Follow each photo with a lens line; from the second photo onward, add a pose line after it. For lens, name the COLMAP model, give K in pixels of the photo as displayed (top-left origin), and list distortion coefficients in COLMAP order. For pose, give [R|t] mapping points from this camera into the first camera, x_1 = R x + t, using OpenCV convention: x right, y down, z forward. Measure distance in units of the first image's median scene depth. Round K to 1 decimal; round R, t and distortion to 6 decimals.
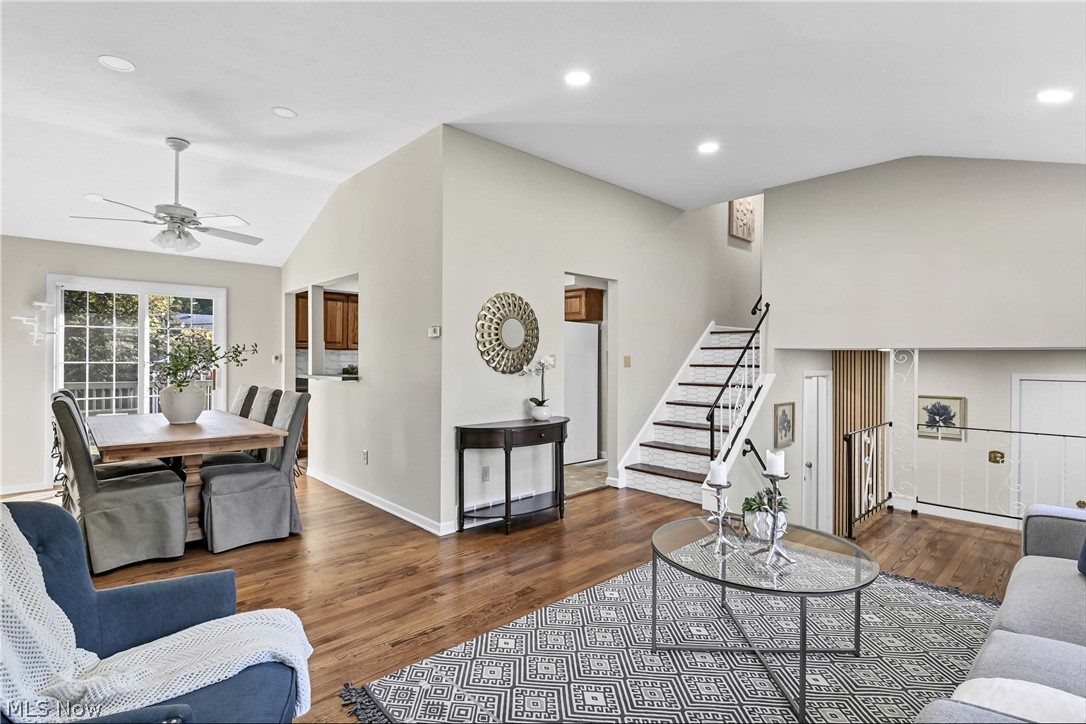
lens RADIAL K [[500.9, 0, 542.8], [0, 500.9, 359.8], [0, 0, 1]] dist [-0.013486, -0.004081]
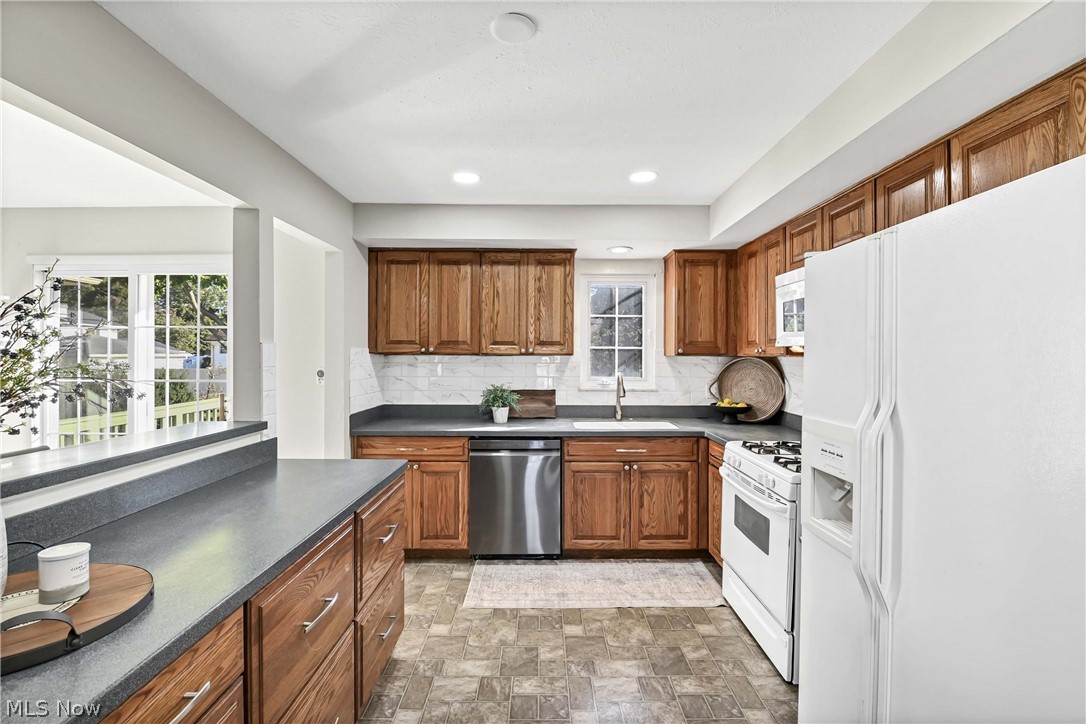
lens RADIAL K [[484.1, 0, 542.5], [0, 484.1, 354.7], [0, 0, 1]] dist [-0.012498, -0.004870]
pose [[0.711599, 0.005876, -0.702561, 0.017344], [-0.003411, 0.999982, 0.004908, -0.038623], [0.702578, -0.001096, 0.711606, 1.103135]]
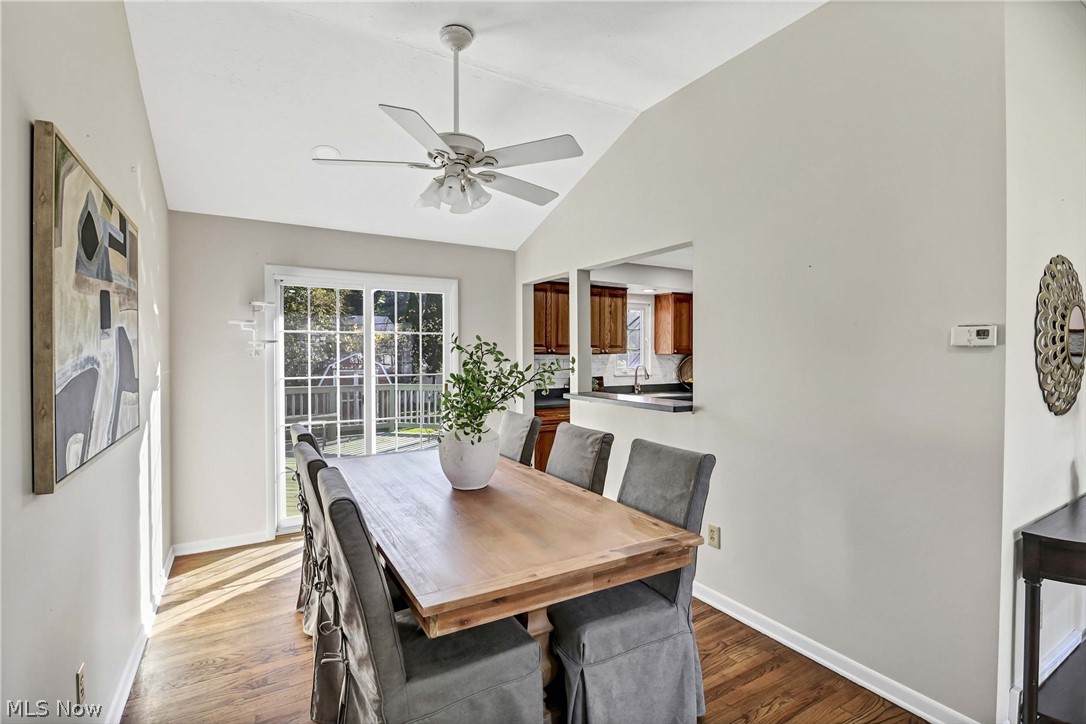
lens RADIAL K [[500.9, 0, 550.2], [0, 500.9, 360.7], [0, 0, 1]] dist [-0.013486, -0.004081]
pose [[0.973066, -0.002841, -0.230511, -0.406029], [0.005482, 0.999926, 0.010816, -0.031033], [0.230463, -0.011789, 0.973010, 0.349544]]
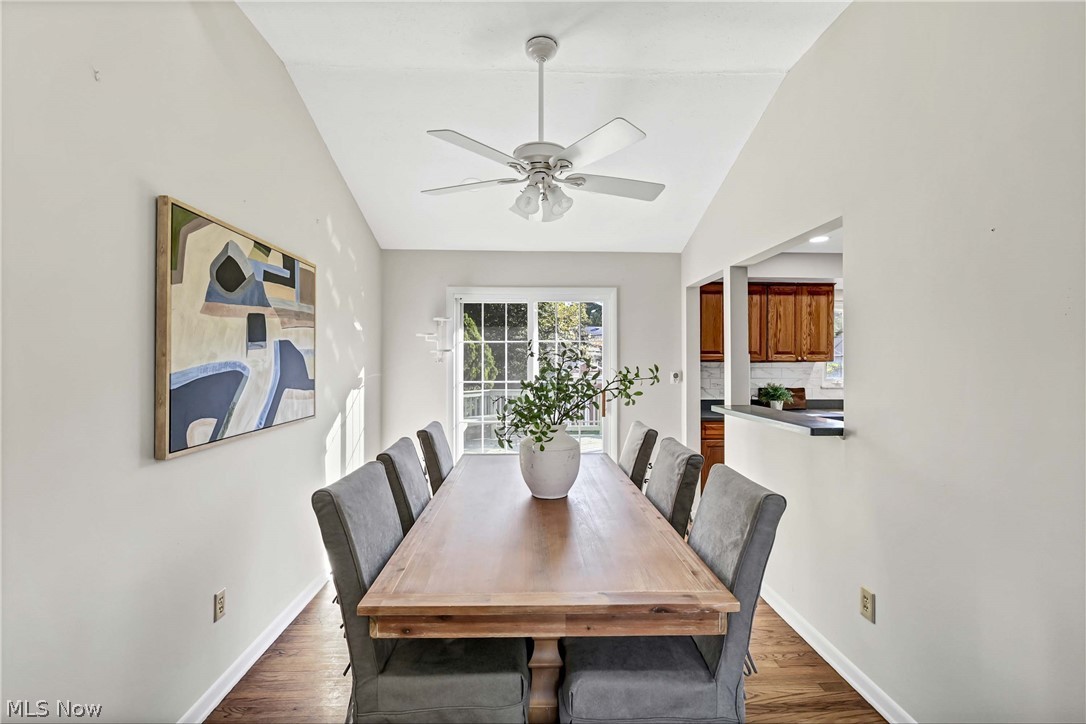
lens RADIAL K [[484.1, 0, 544.0], [0, 484.1, 361.2], [0, 0, 1]] dist [-0.012498, -0.004870]
pose [[0.745025, -0.004996, -0.667018, -0.277882], [0.001829, 0.999983, -0.005447, -0.030124], [0.667034, 0.002838, 0.745022, 0.462778]]
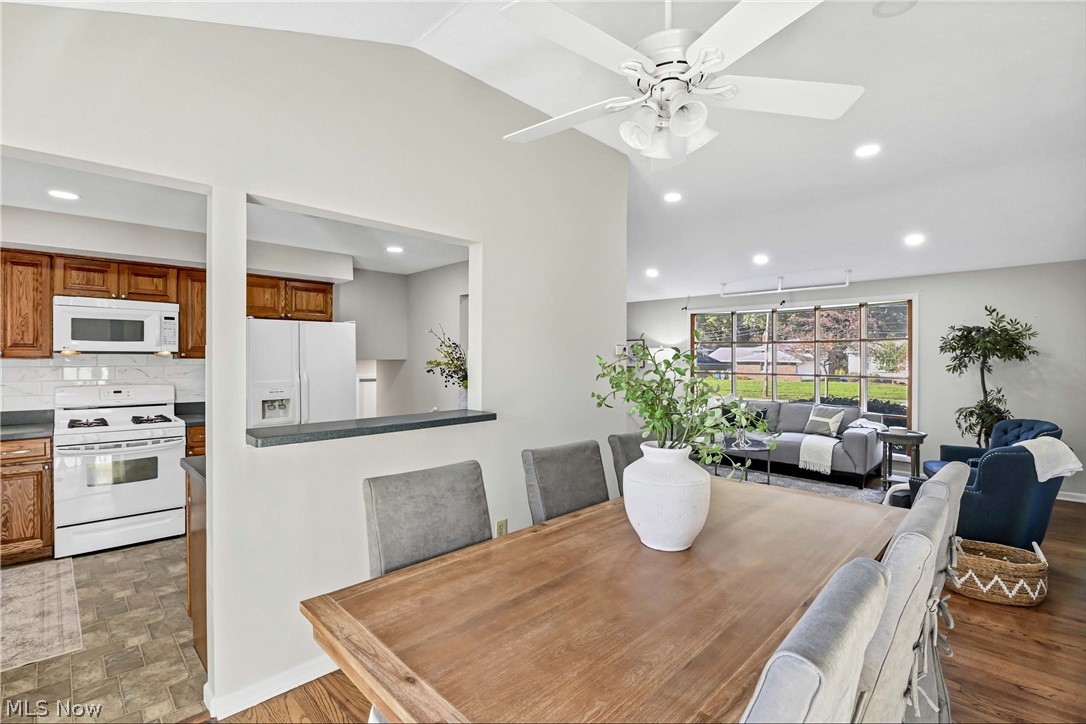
lens RADIAL K [[484.1, 0, 545.9], [0, 484.1, 359.0], [0, 0, 1]] dist [-0.012498, -0.004870]
pose [[-0.006207, -0.000859, 0.999980, -1.245172], [-0.004963, 0.999987, 0.000829, -0.037478], [-0.999968, -0.004958, -0.006211, 0.924154]]
